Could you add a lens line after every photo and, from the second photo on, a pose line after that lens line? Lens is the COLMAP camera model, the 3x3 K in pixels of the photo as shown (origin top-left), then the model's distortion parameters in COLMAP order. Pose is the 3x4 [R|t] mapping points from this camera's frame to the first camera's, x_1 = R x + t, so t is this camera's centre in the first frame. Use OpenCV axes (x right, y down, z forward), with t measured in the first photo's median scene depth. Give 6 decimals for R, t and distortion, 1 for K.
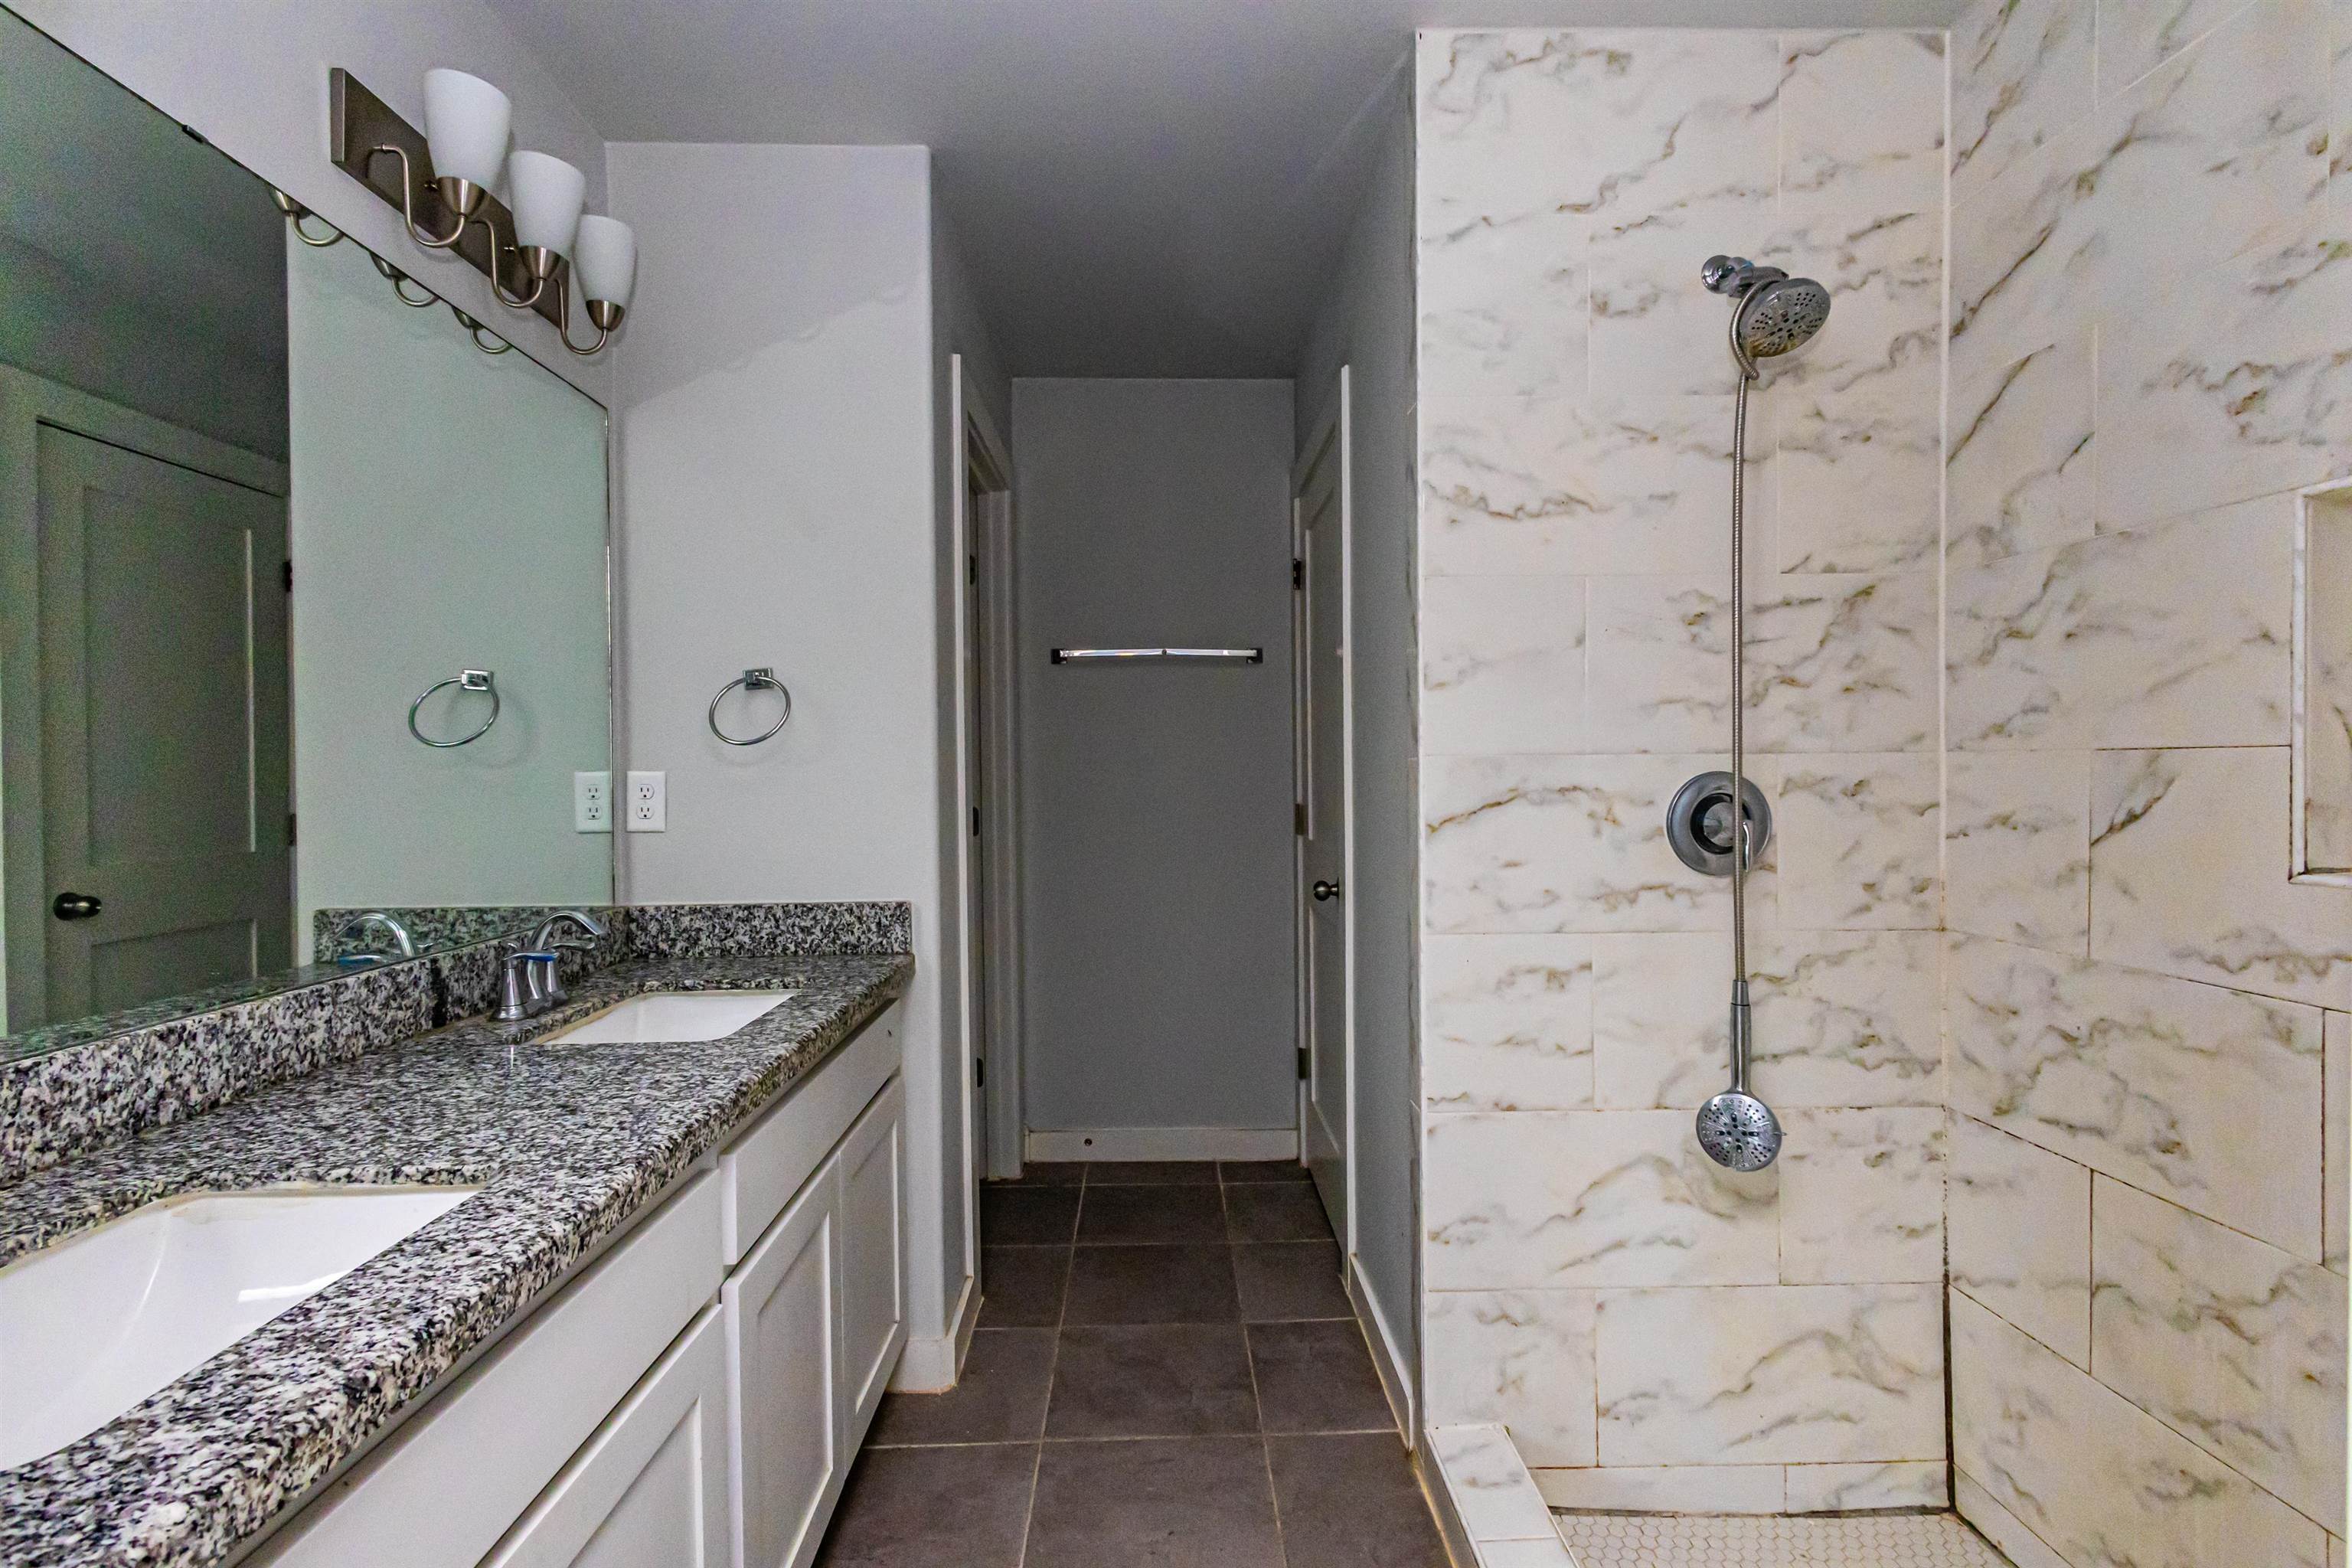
lens RADIAL K [[1087.1, 0, 1151.9], [0, 1087.1, 774.3], [0, 0, 1]] dist [0.007416, -0.003312]
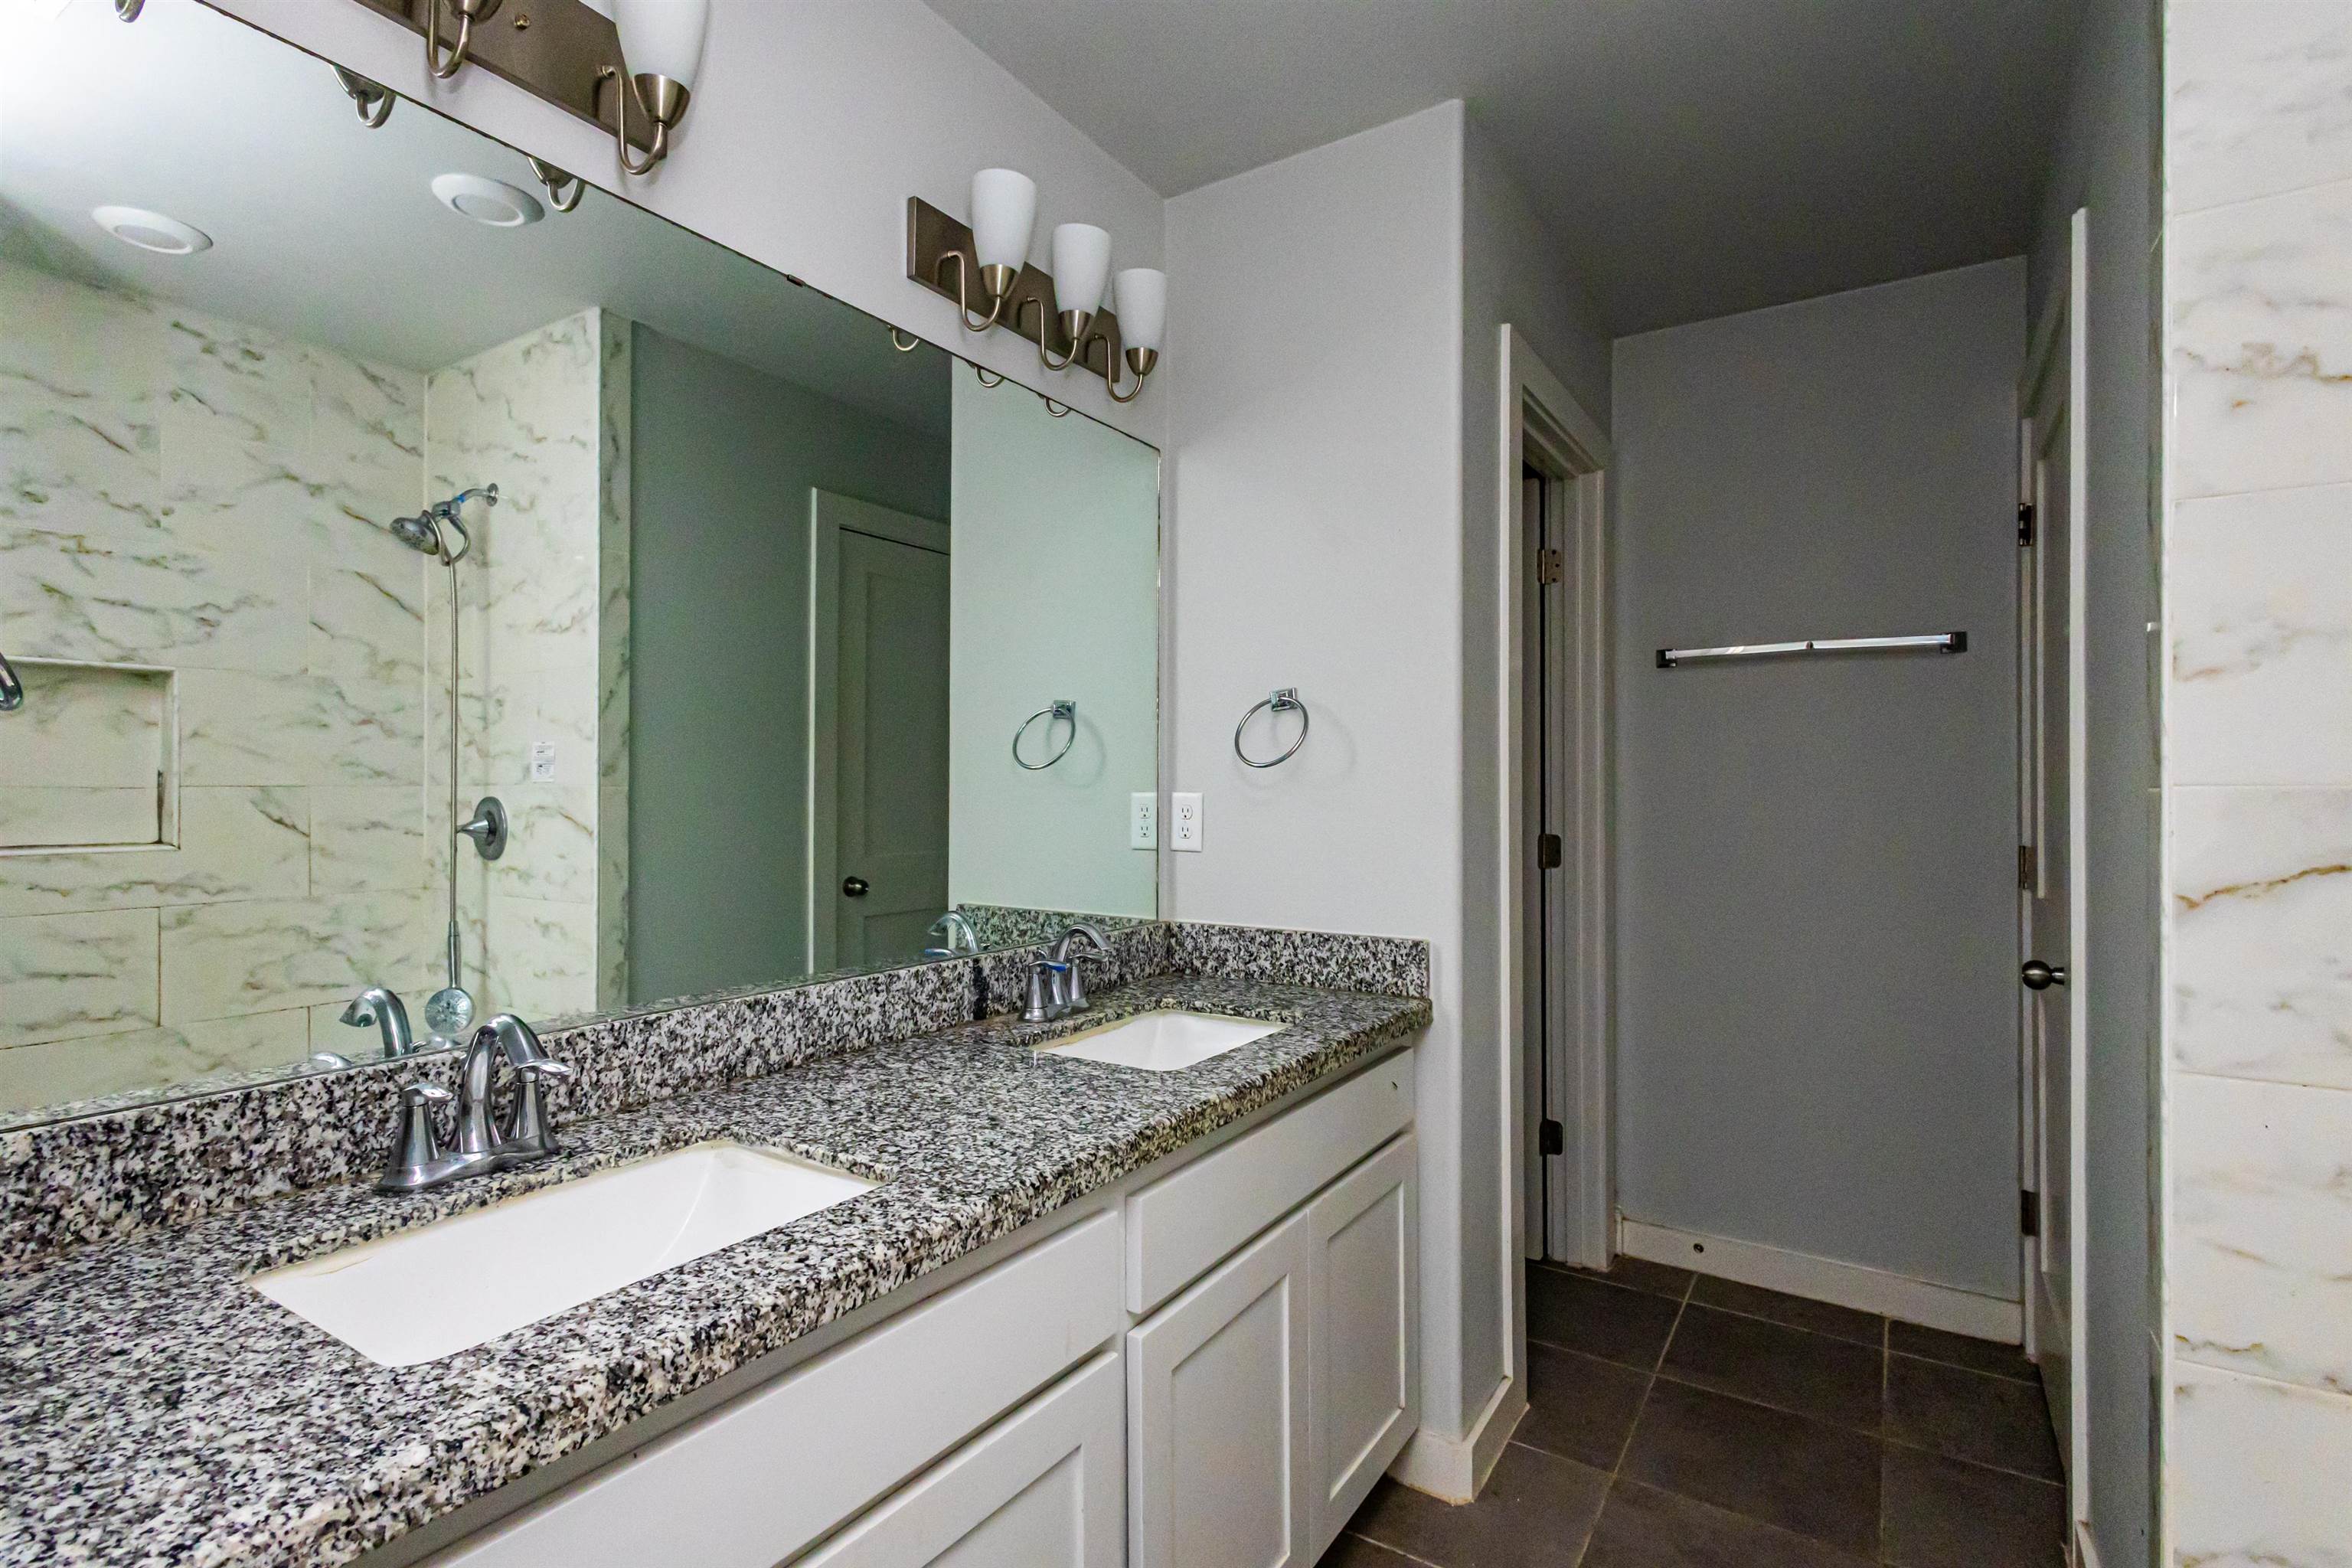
lens RADIAL K [[1087.1, 0, 1182.0], [0, 1087.1, 778.1], [0, 0, 1]] dist [0.007416, -0.003312]
pose [[0.828203, 0.004538, -0.560410, 0.133162], [-0.010729, 0.999912, -0.007759, -0.010219], [0.560325, 0.012439, 0.828179, 0.163718]]
